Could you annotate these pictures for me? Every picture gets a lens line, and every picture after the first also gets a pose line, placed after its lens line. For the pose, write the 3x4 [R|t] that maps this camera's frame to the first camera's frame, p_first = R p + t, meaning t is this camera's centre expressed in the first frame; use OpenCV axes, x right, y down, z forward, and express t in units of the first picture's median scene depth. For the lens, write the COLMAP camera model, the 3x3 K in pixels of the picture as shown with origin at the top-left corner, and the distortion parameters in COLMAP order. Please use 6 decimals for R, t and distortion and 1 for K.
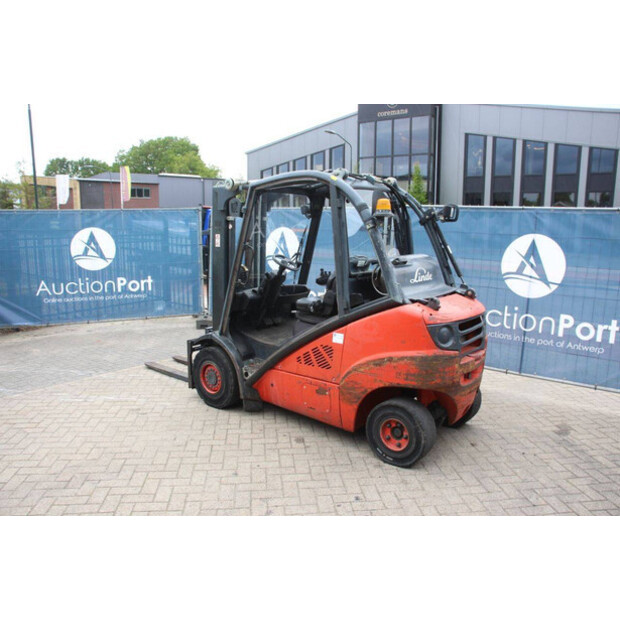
lens RADIAL K [[516.0, 0, 304.3], [0, 516.0, 311.4], [0, 0, 1]] dist [-0.126633, 0.083060]
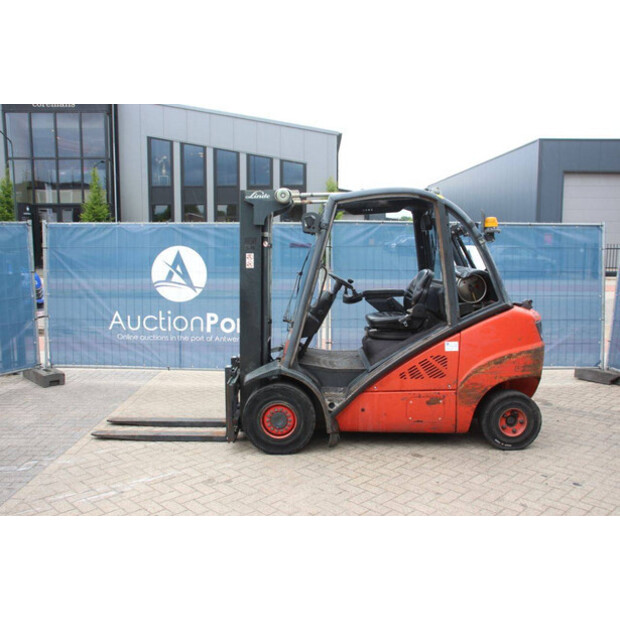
lens RADIAL K [[608.5, 0, 316.3], [0, 608.5, 312.2], [0, 0, 1]] dist [-0.073366, 0.000000]
pose [[0.769079, -0.086542, 0.633268, -0.777781], [0.119261, 0.992821, -0.009160, -0.033158], [-0.627929, 0.082569, 0.773878, 0.169551]]
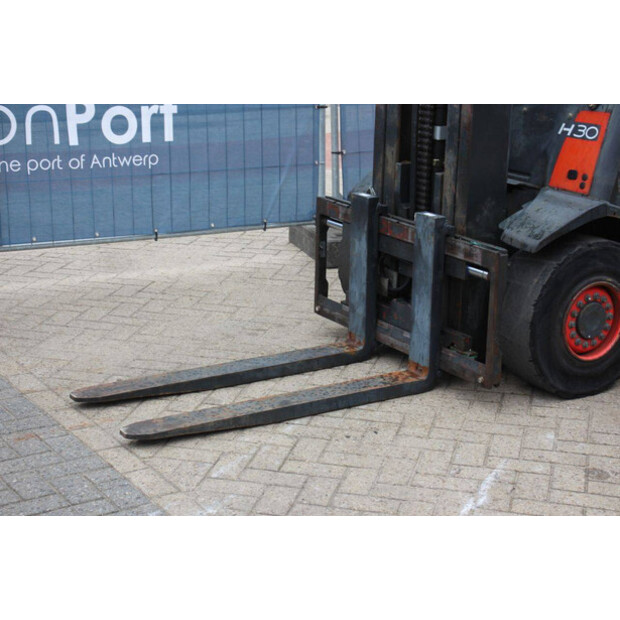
lens RADIAL K [[1389.3, 0, 310.9], [0, 1389.3, 307.9], [0, 0, 1]] dist [0.555917, 0.000000]
pose [[0.314948, -0.269030, 0.910182, -1.237600], [0.156740, 0.960561, 0.229685, -0.158619], [-0.936077, 0.070323, 0.344694, 0.855680]]
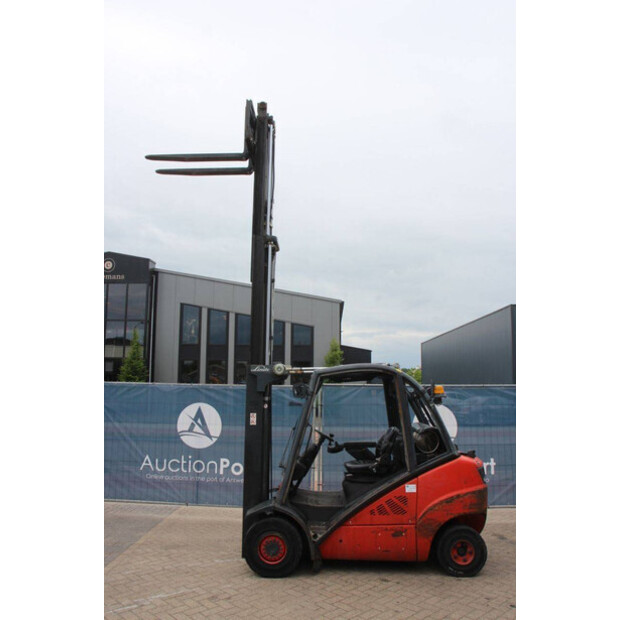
lens RADIAL K [[547.2, 0, 311.2], [0, 547.2, 313.2], [0, 0, 1]] dist [-0.147732, 0.148899]
pose [[0.786571, 0.078273, 0.612519, -0.853264], [0.109773, 0.958410, -0.263439, -0.037271], [-0.607665, 0.274452, 0.745265, -0.002244]]
